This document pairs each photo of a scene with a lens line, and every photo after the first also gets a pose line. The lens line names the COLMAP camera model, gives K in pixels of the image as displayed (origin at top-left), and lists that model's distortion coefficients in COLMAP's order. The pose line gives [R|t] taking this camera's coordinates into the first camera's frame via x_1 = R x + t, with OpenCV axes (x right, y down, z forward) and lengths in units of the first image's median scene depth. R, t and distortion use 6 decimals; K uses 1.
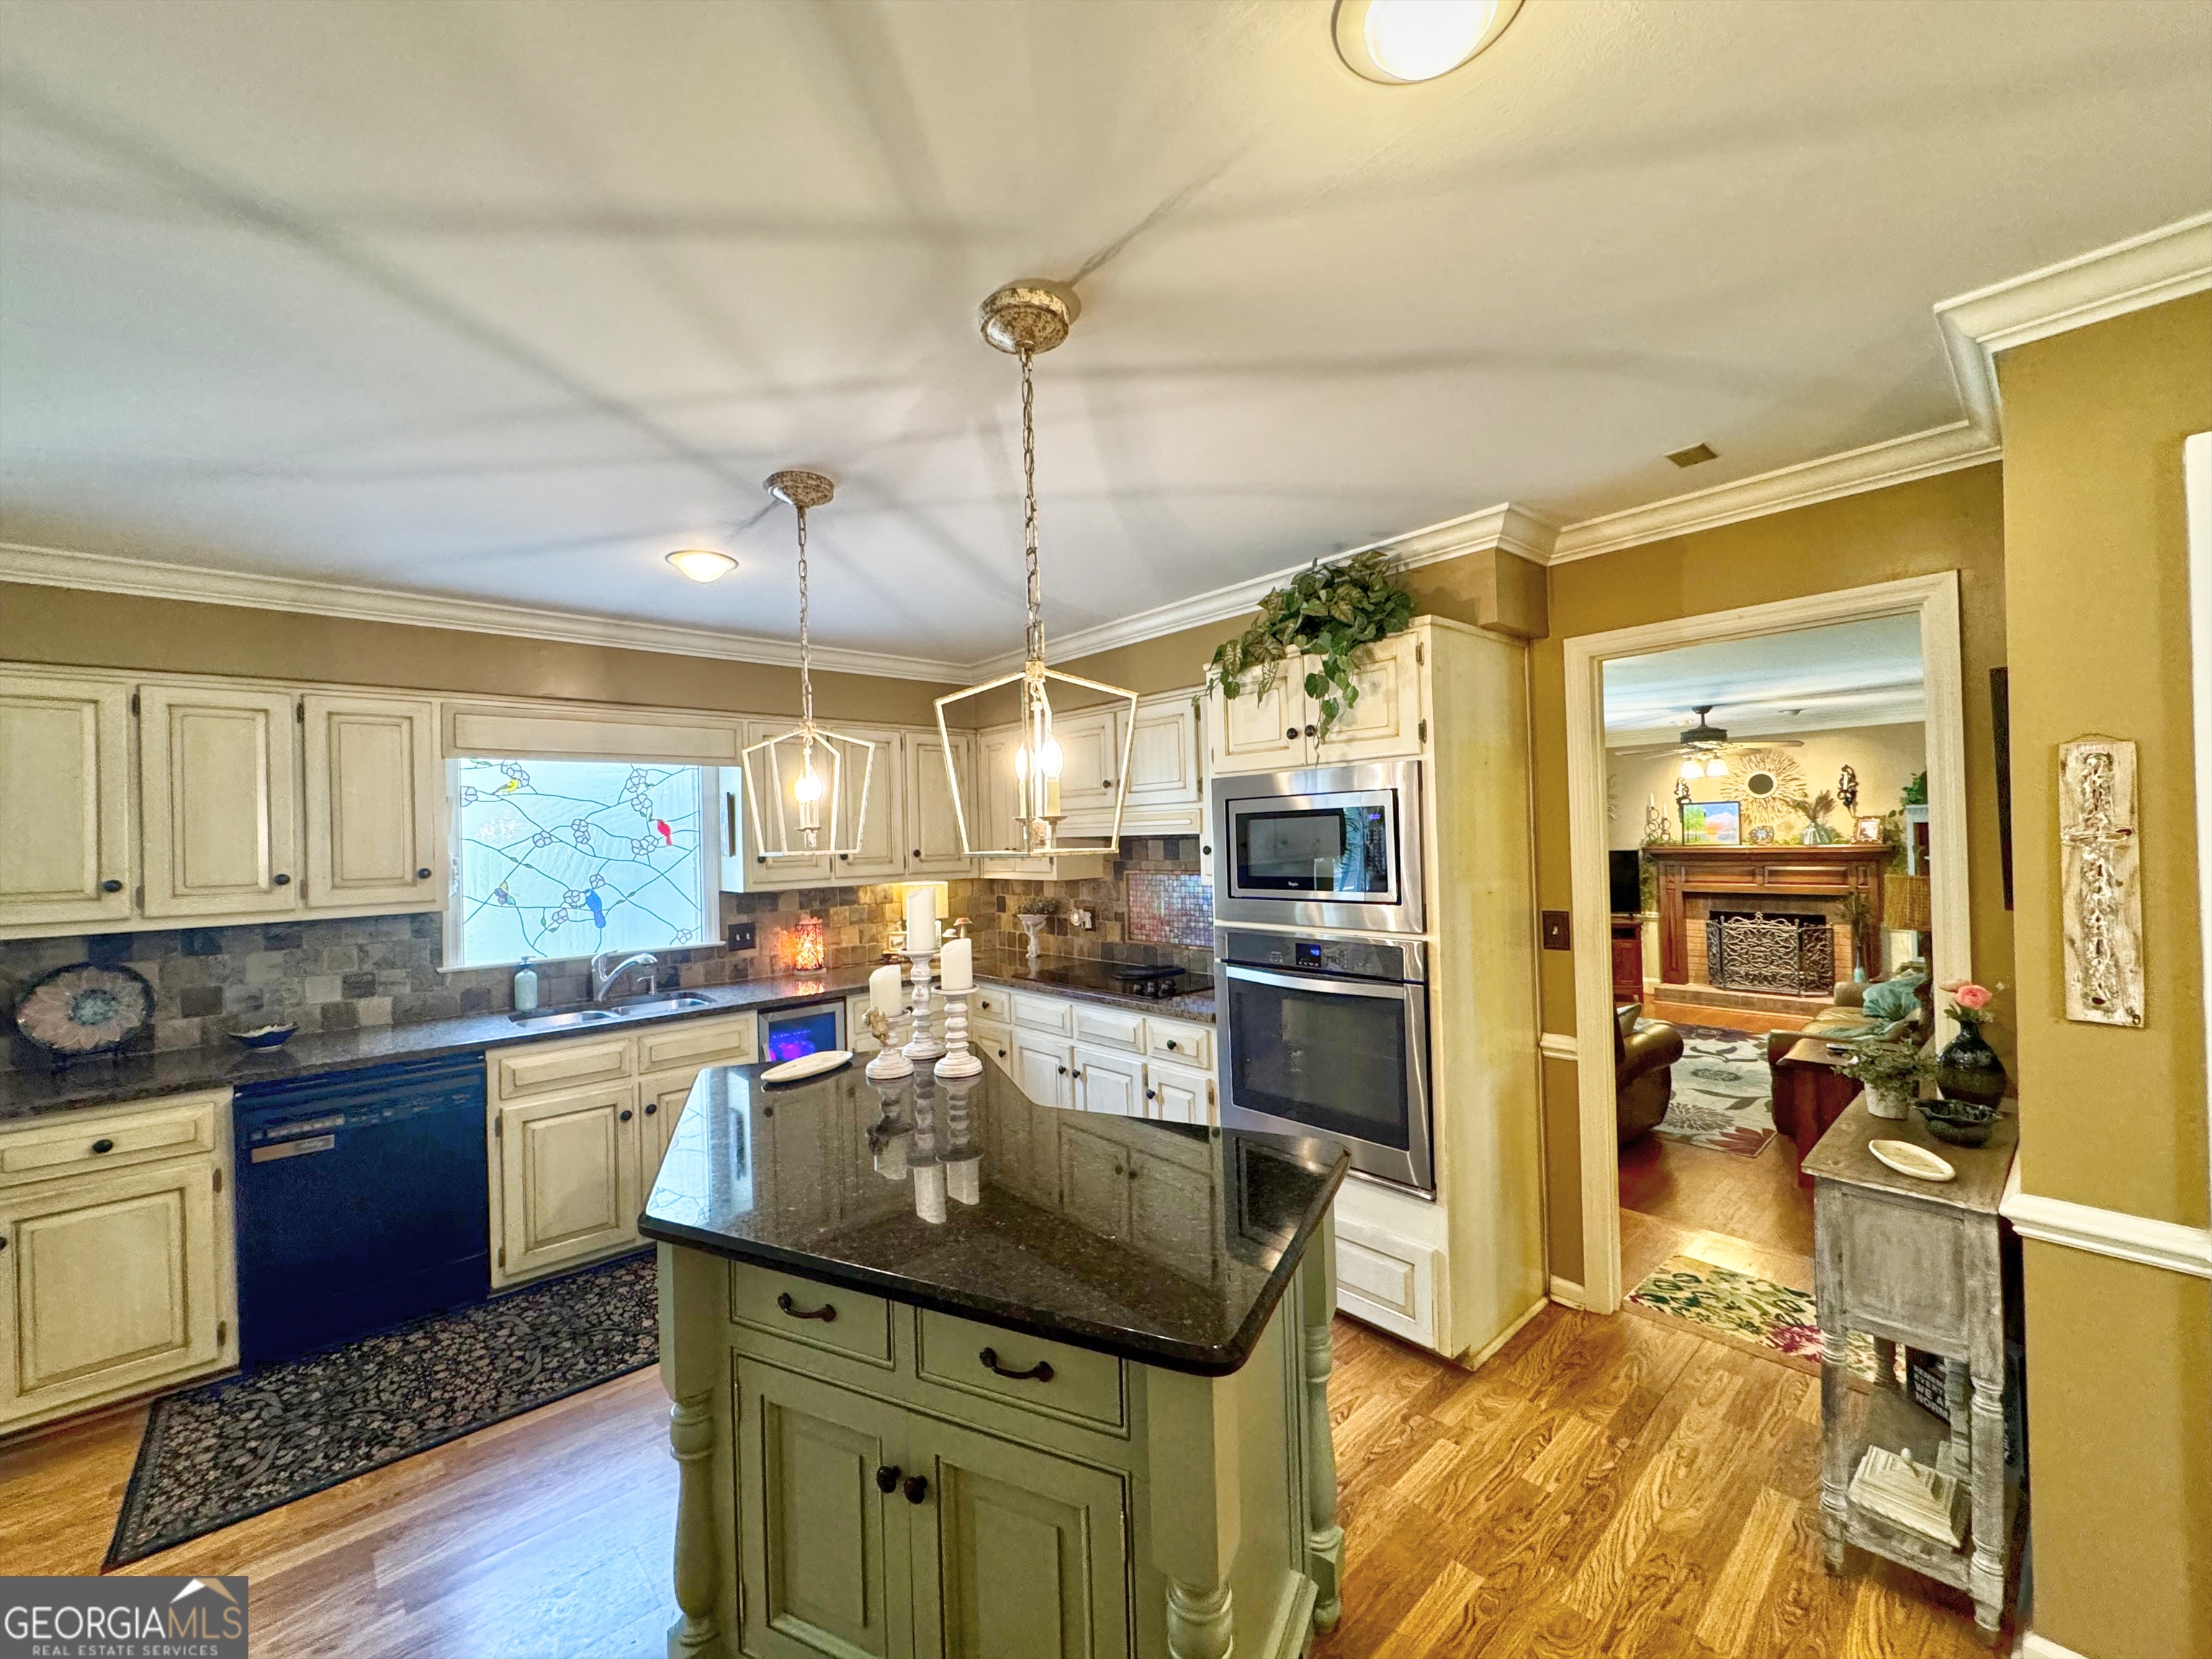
lens RADIAL K [[887.8, 0, 1102.3], [0, 887.8, 829.2], [0, 0, 1]] dist [-0.002684, 0.000102]
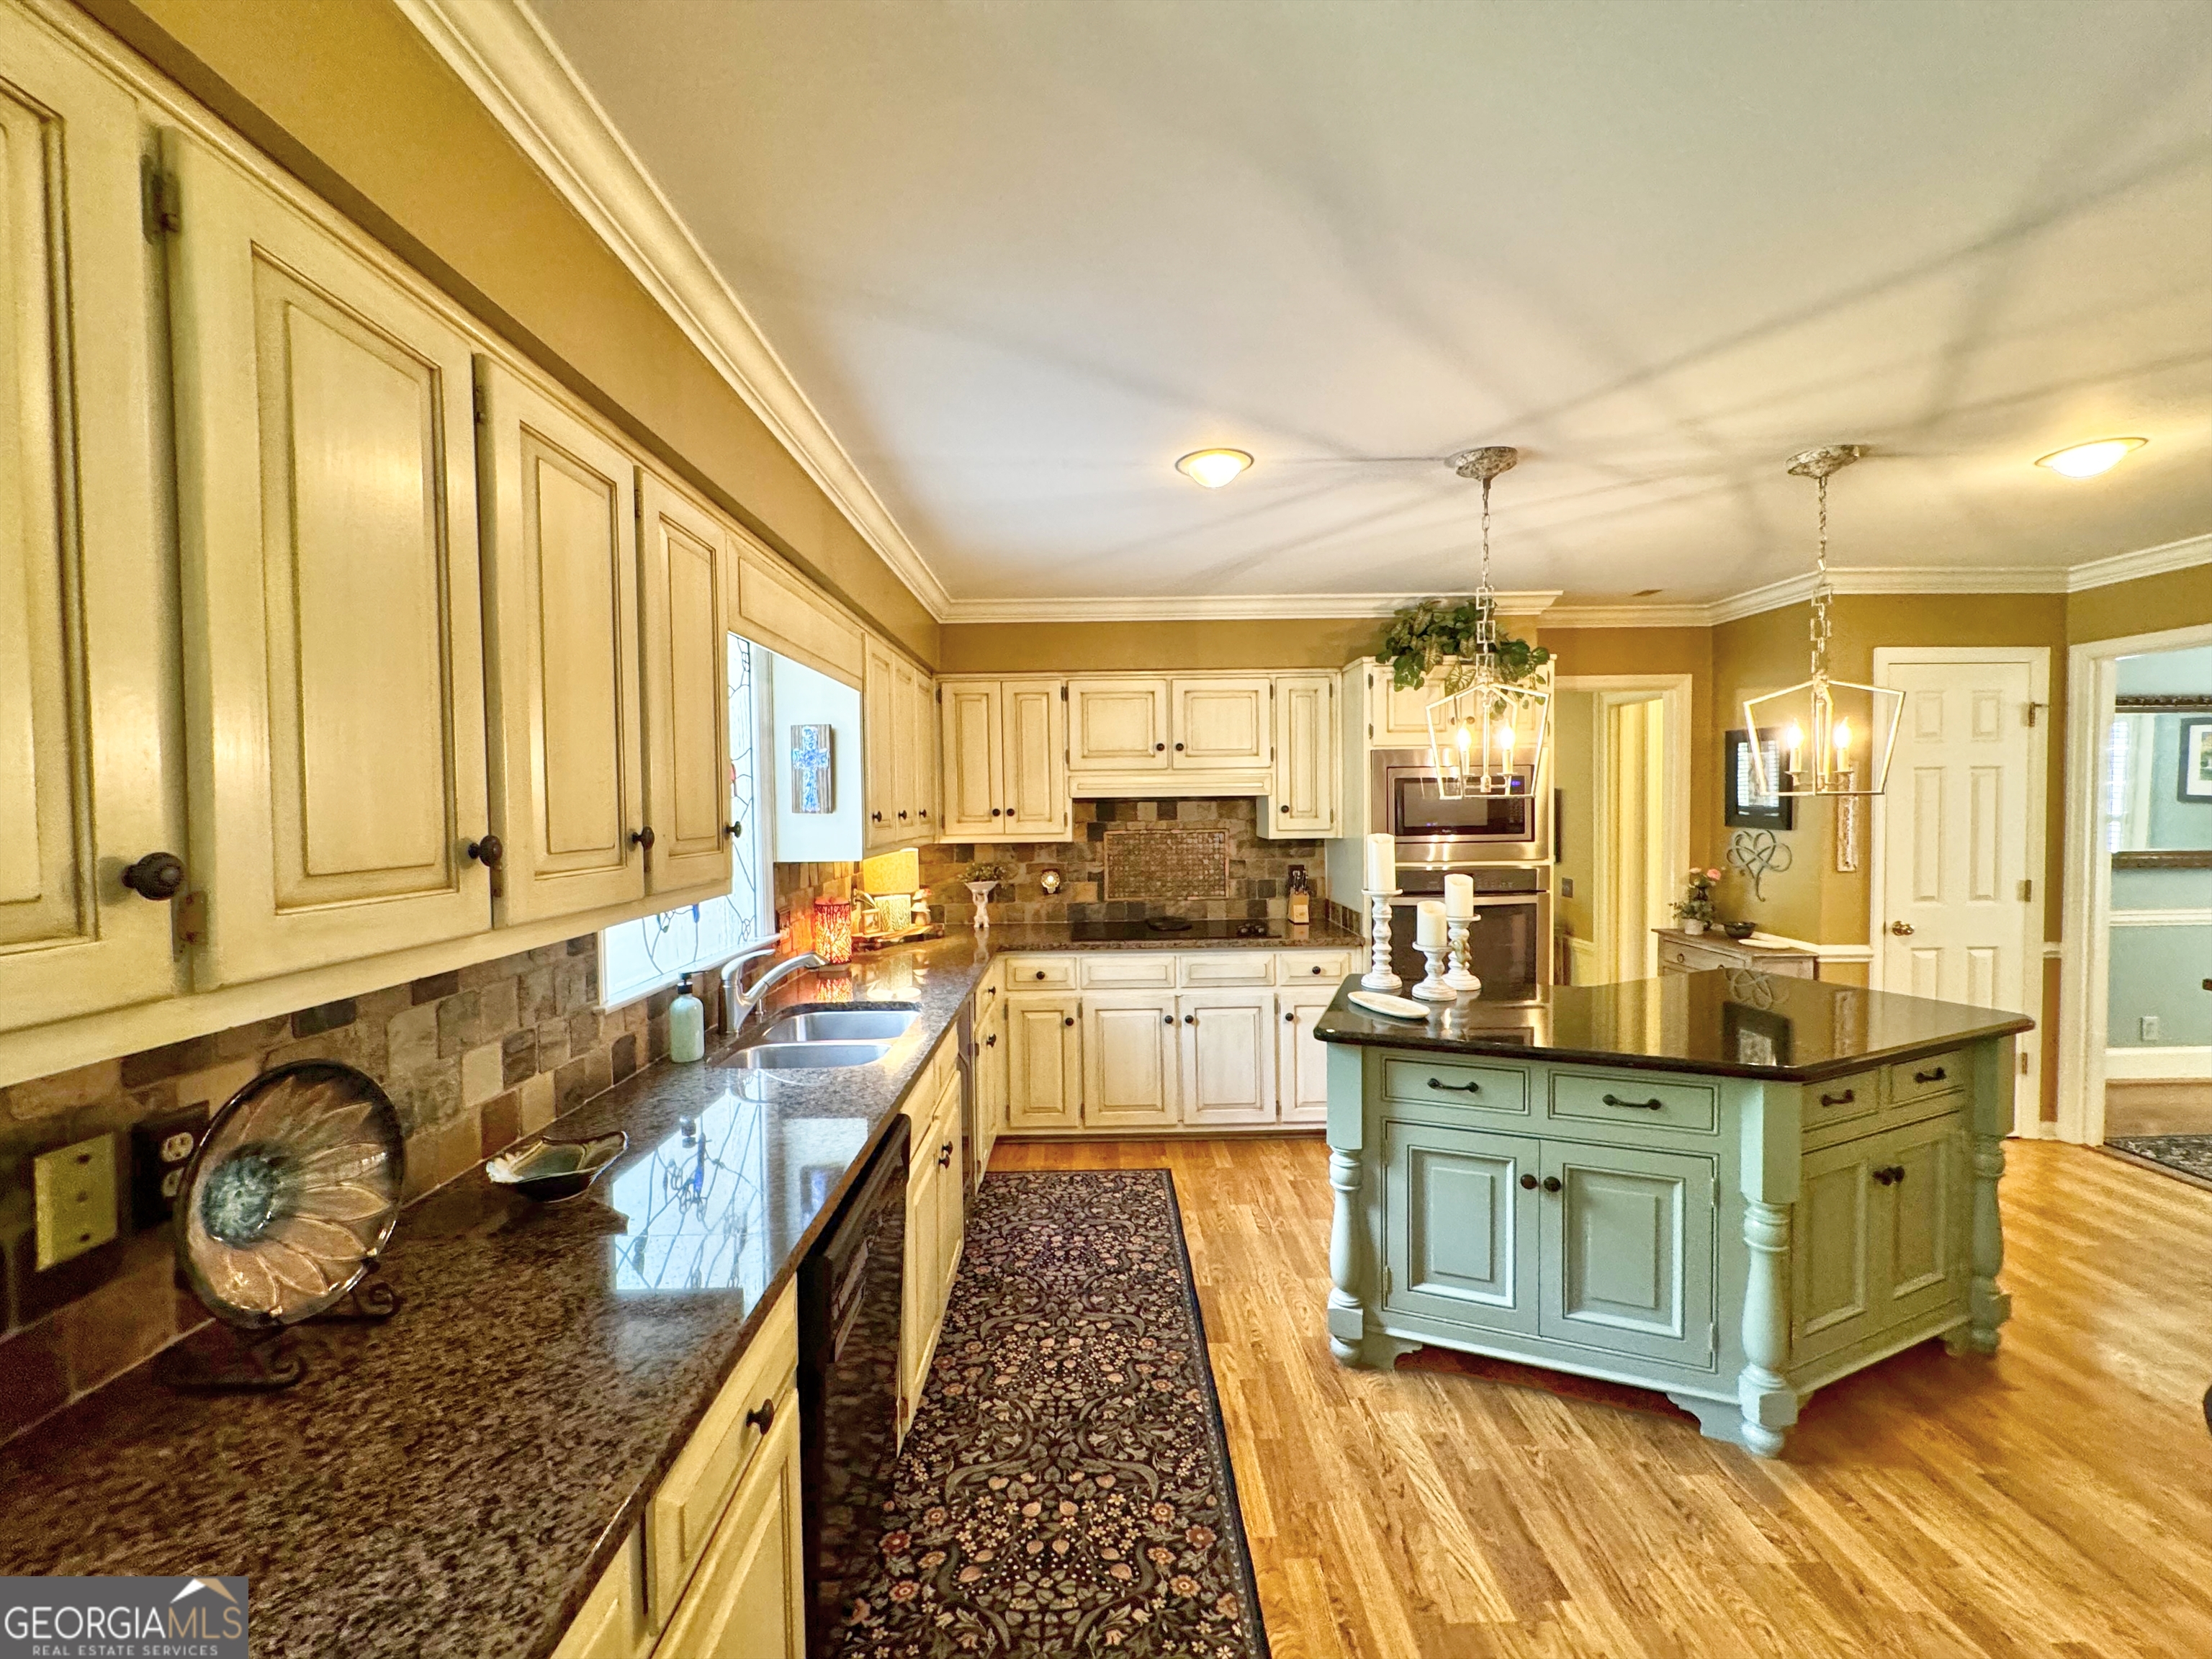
lens RADIAL K [[887.8, 0, 1102.3], [0, 887.8, 829.2], [0, 0, 1]] dist [-0.002684, 0.000102]
pose [[0.658518, -0.004555, 0.752551, -1.272736], [-0.011099, 0.999814, 0.015764, 0.046996], [-0.752483, -0.018733, 0.658345, 0.544527]]
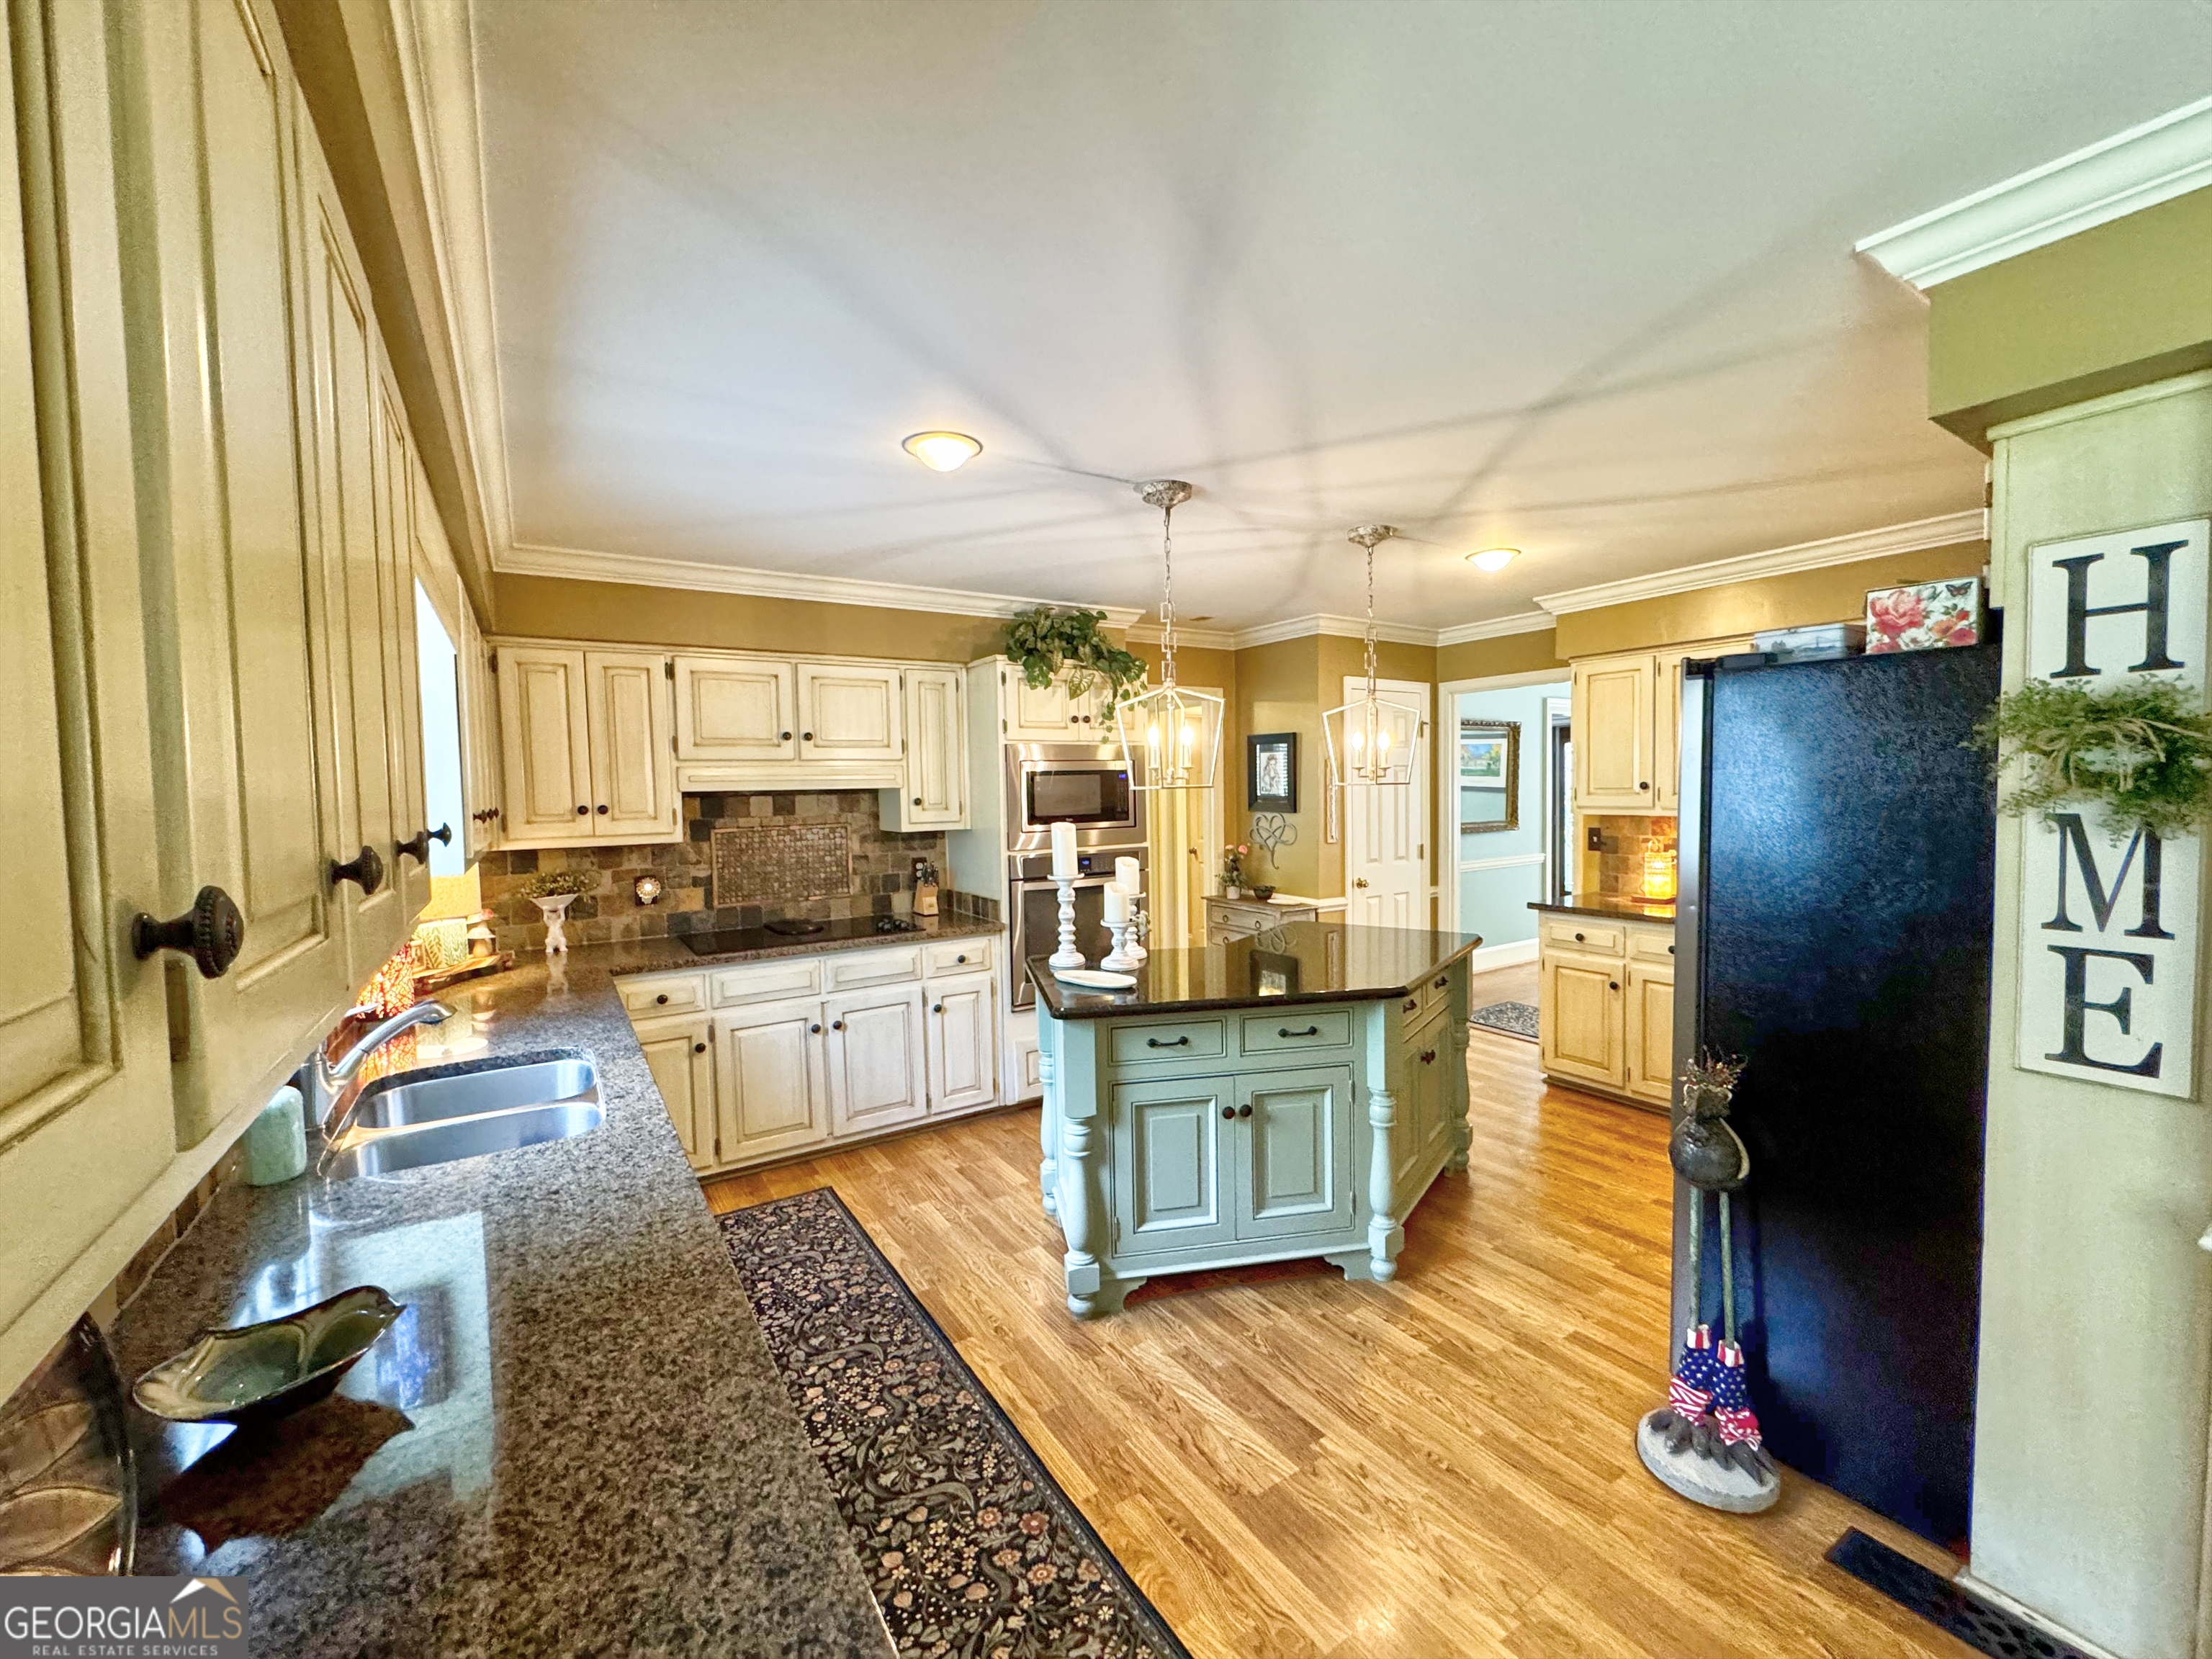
lens RADIAL K [[887.8, 0, 1102.3], [0, 887.8, 829.2], [0, 0, 1]] dist [-0.002684, 0.000102]
pose [[0.157606, -0.022177, 0.987253, -1.373622], [0.007939, 0.999744, 0.021190, 0.050620], [-0.987470, 0.004498, 0.157742, 0.774581]]
